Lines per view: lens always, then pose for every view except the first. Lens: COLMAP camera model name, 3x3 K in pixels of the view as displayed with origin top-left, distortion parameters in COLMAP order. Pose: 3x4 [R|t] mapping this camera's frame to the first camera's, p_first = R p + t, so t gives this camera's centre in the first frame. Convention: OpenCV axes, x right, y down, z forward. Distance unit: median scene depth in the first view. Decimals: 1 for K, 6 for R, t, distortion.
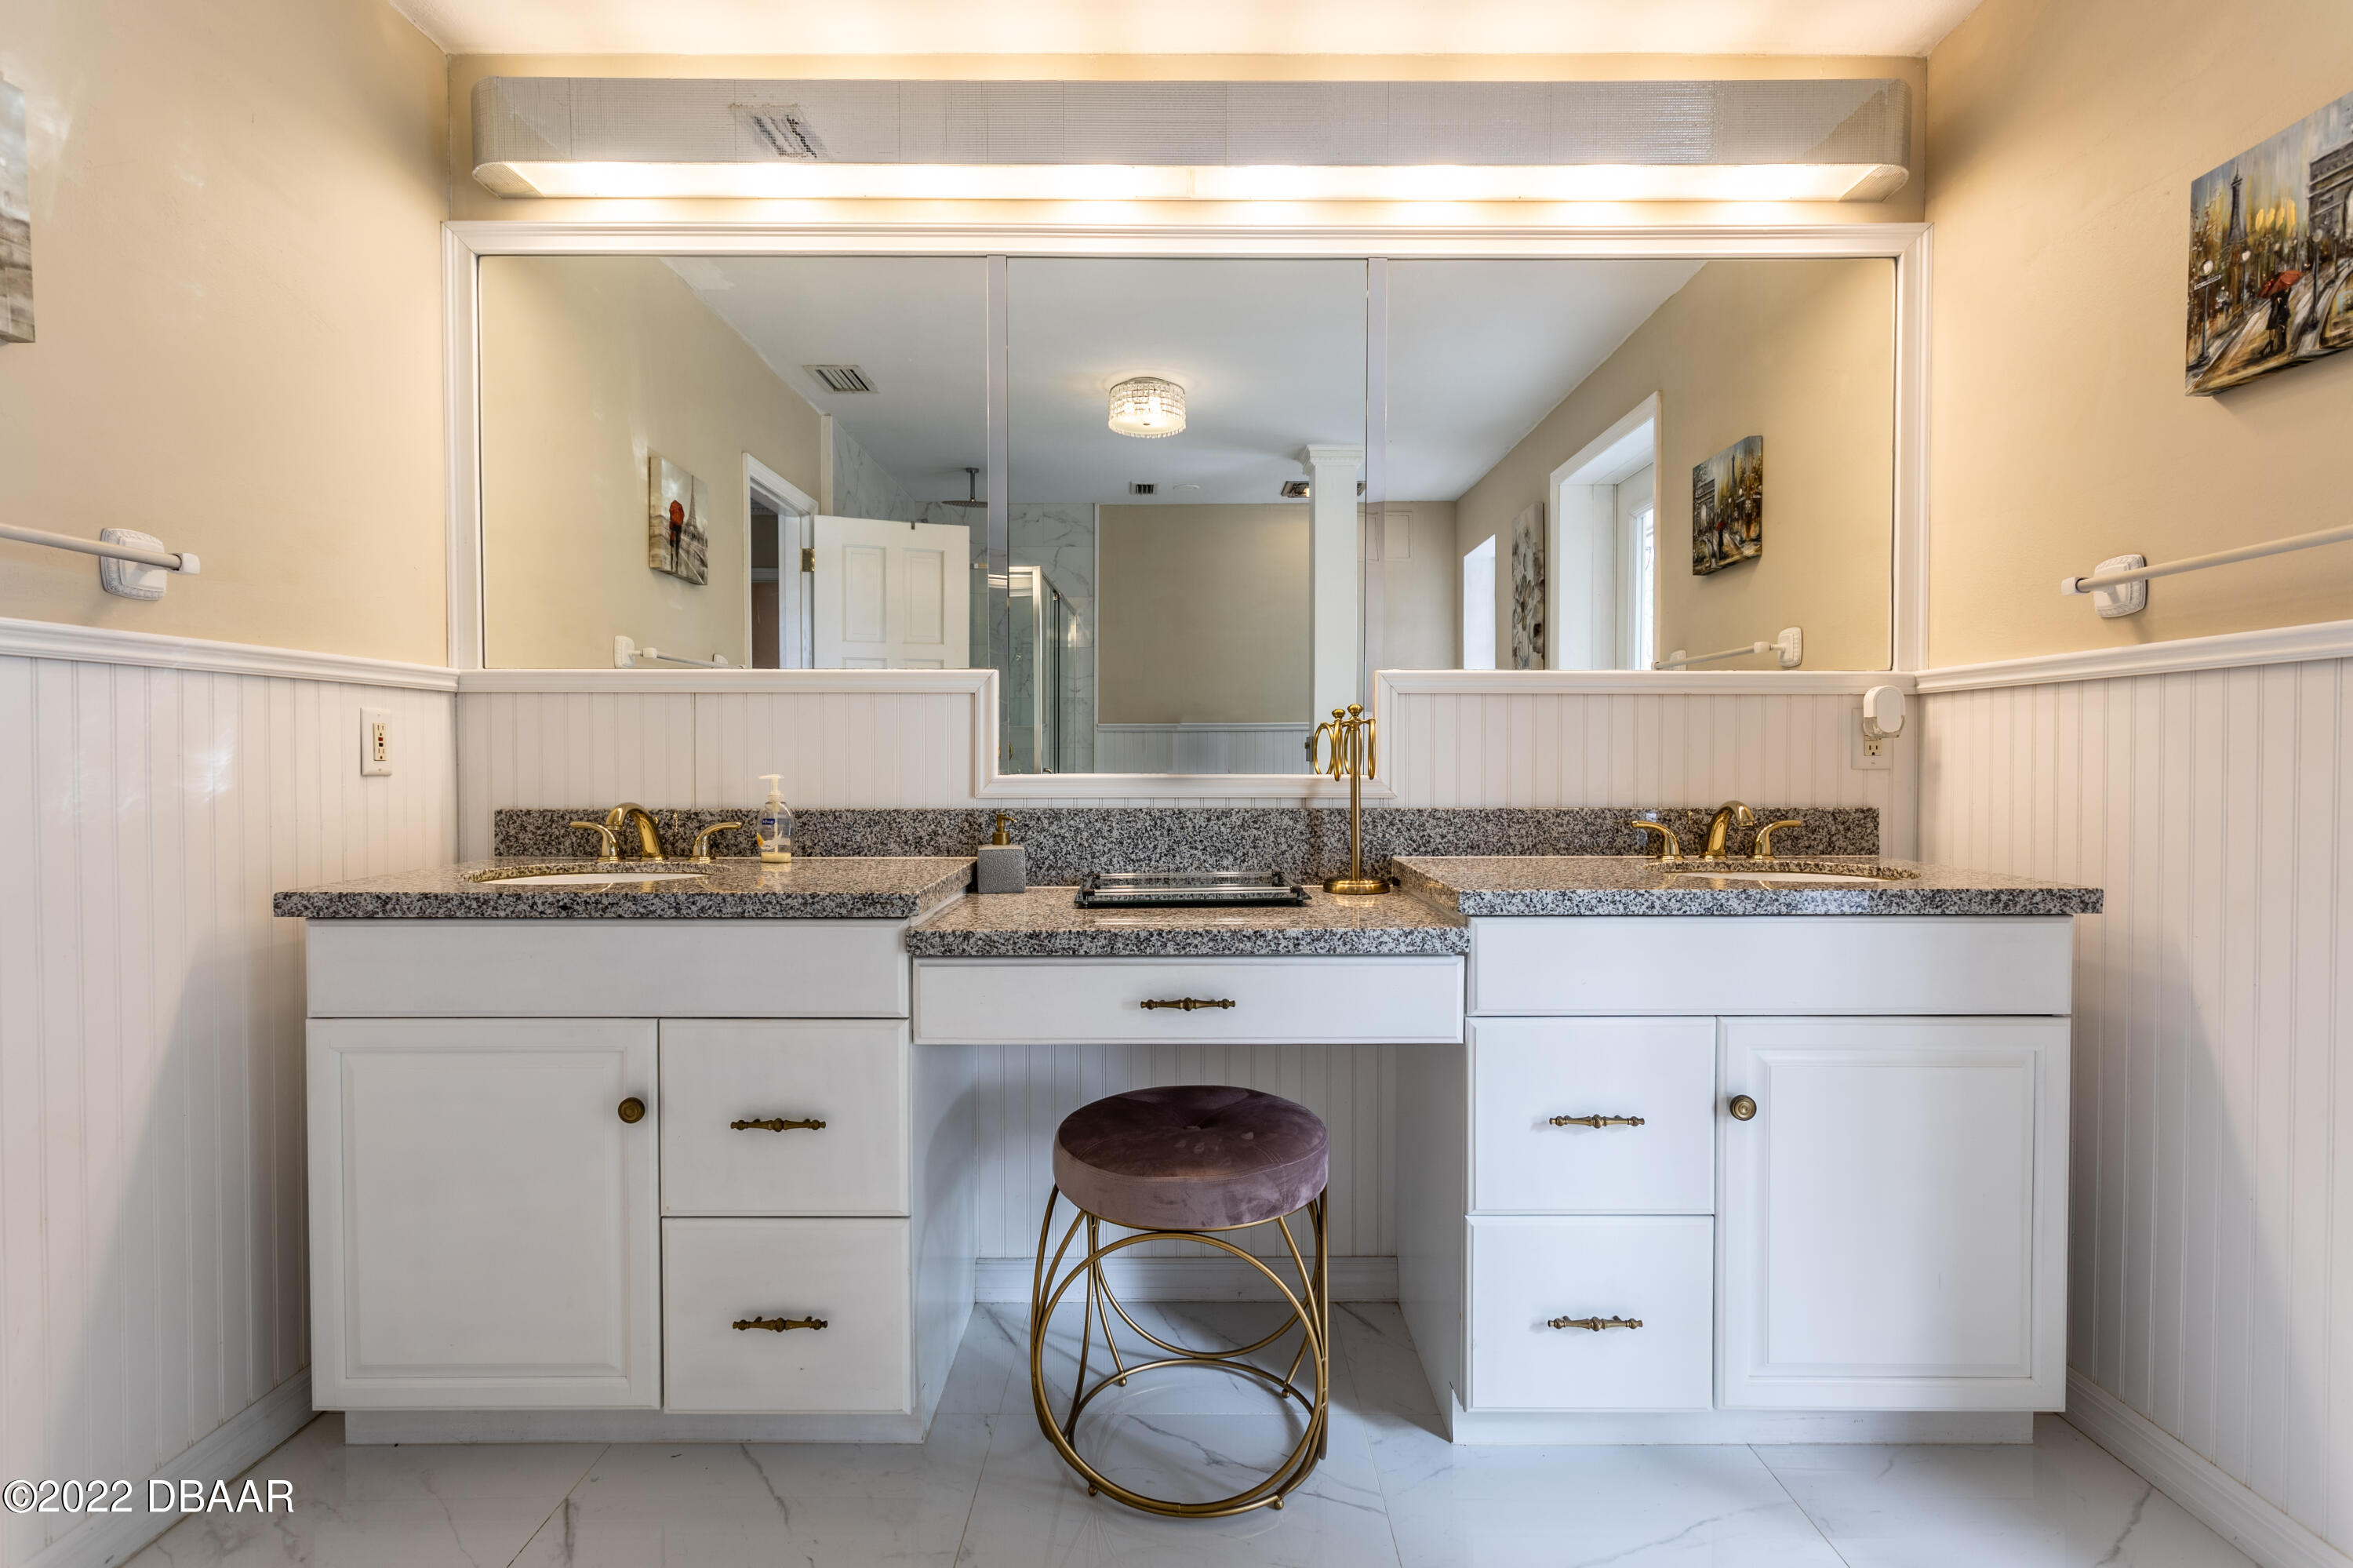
lens RADIAL K [[1118.1, 0, 1187.4], [0, 1118.1, 780.4], [0, 0, 1]] dist [-0.001112, 0.001537]
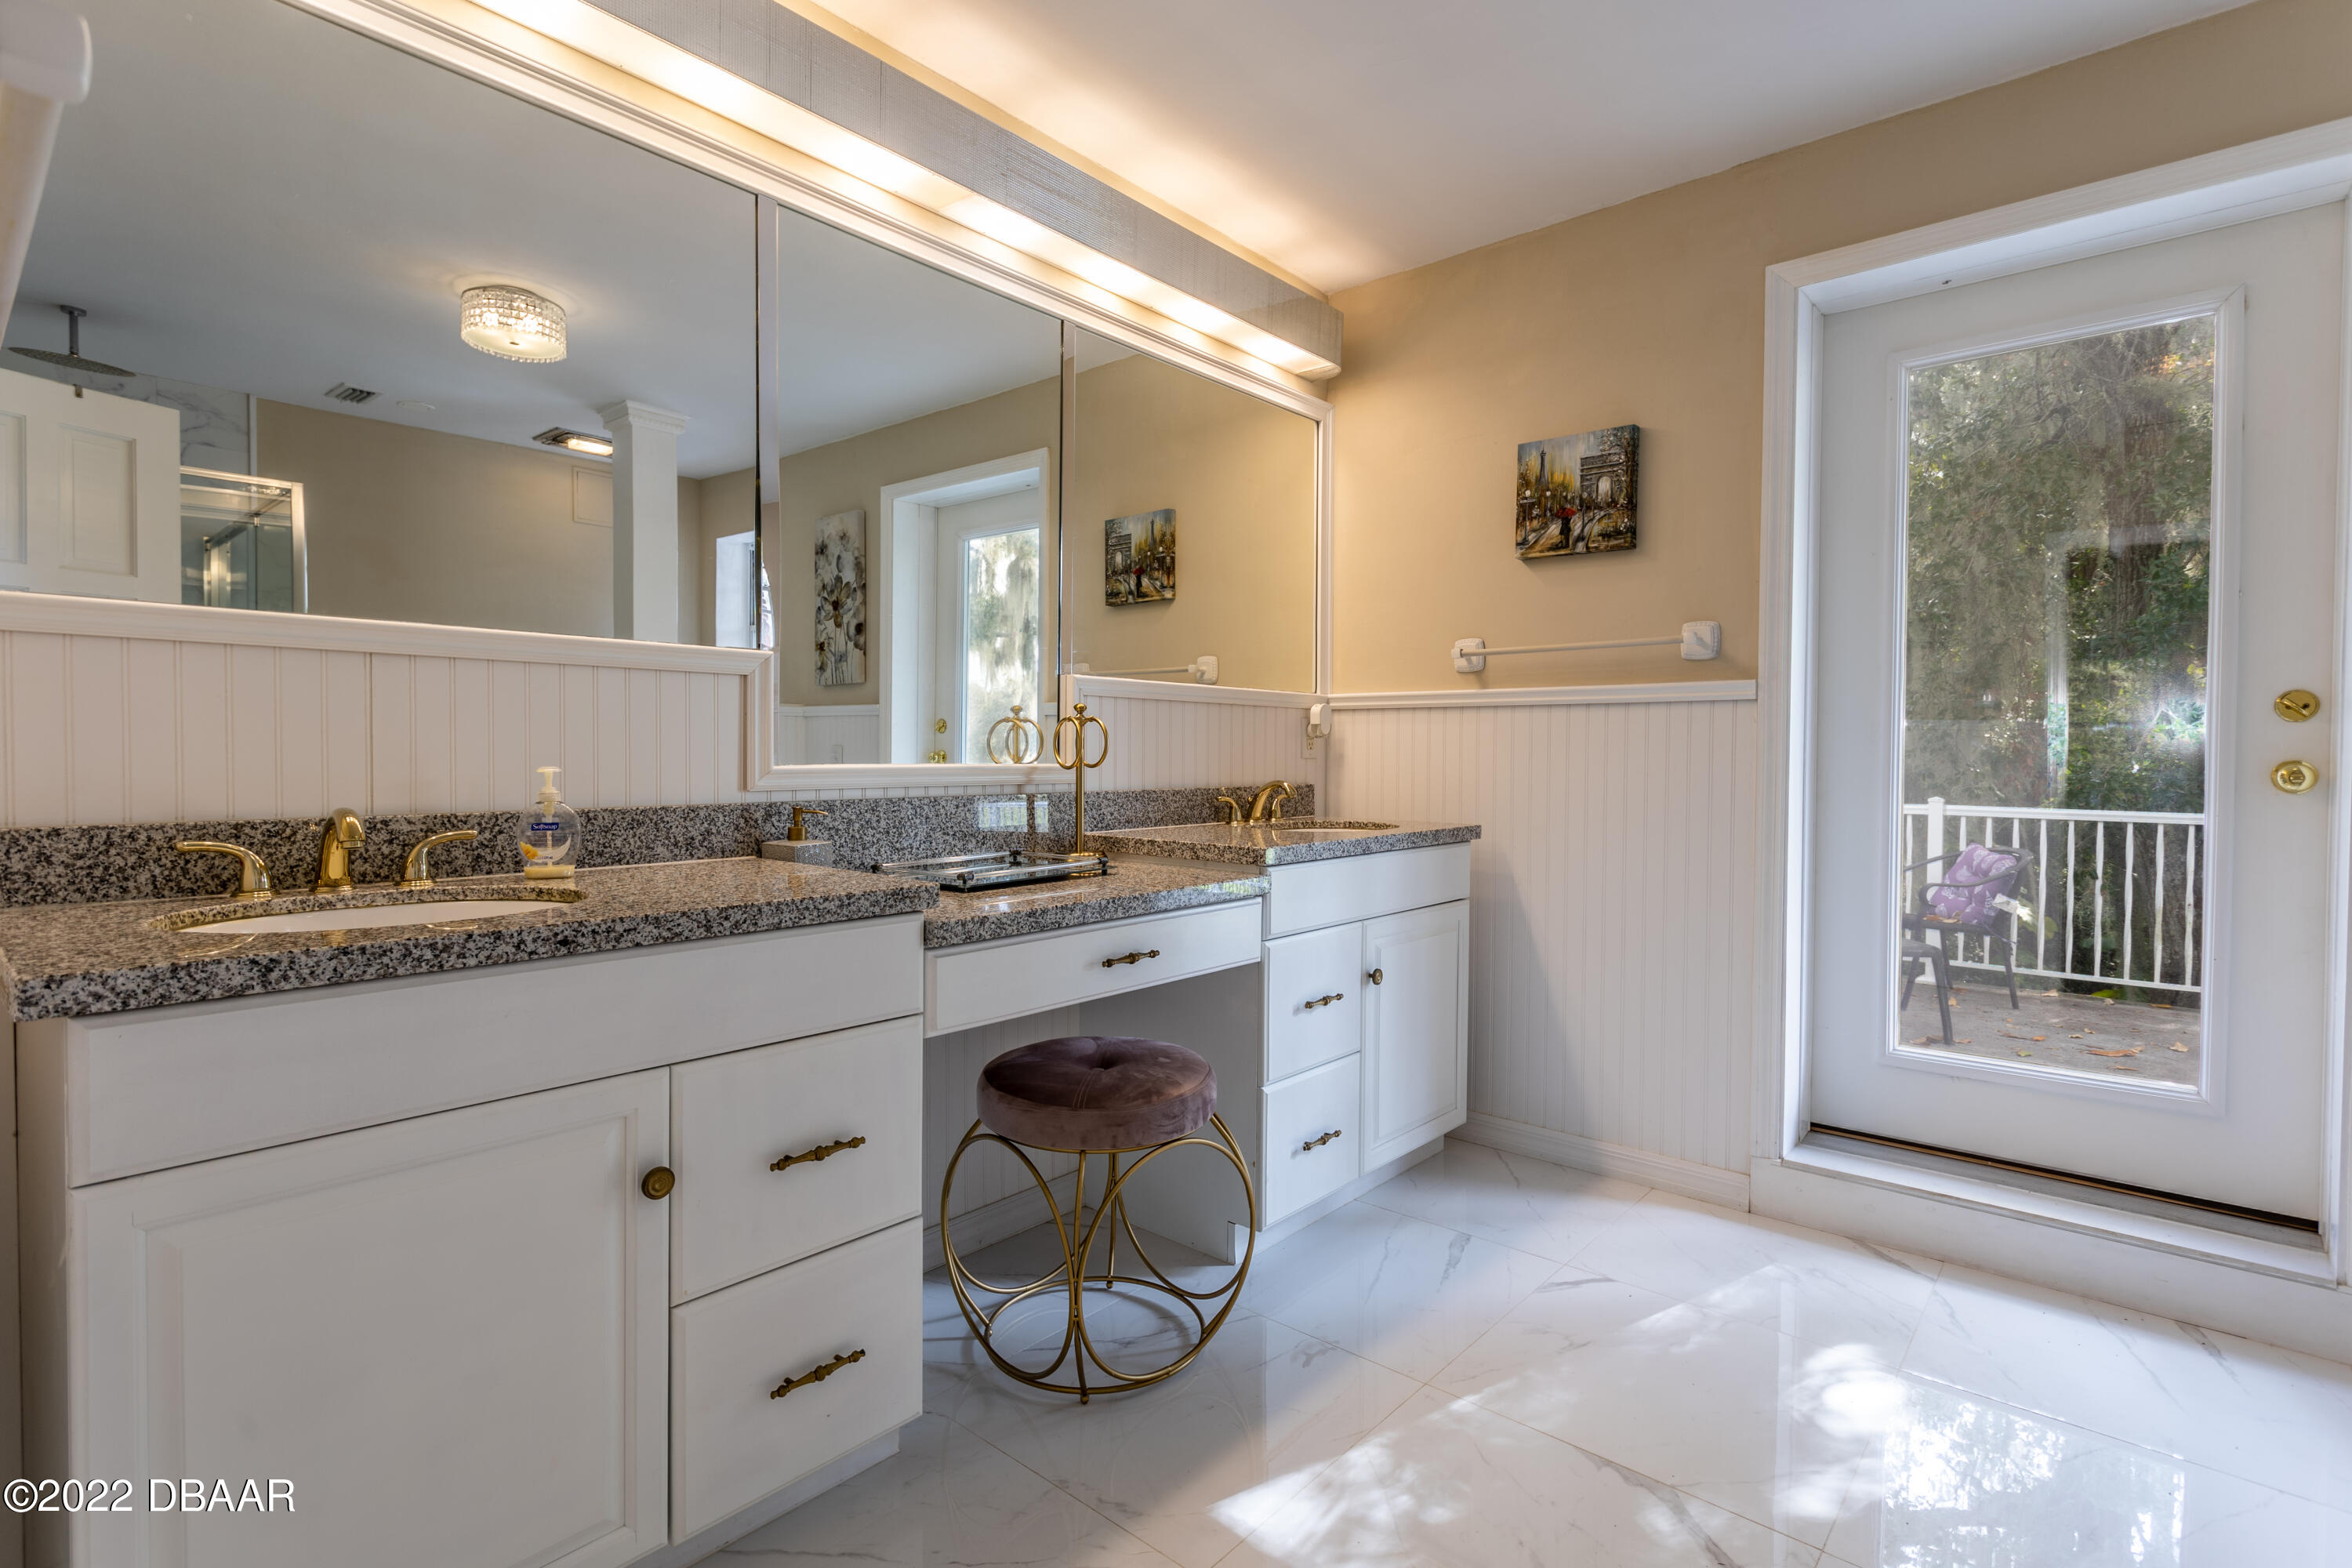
lens RADIAL K [[1117.6, 0, 1200.6], [0, 1117.6, 781.7], [0, 0, 1]] dist [-0.001112, 0.001537]
pose [[0.650990, -0.016572, 0.758905, -0.668651], [0.009190, 0.999860, 0.013951, -0.001335], [-0.759031, -0.002107, 0.651052, 0.141172]]
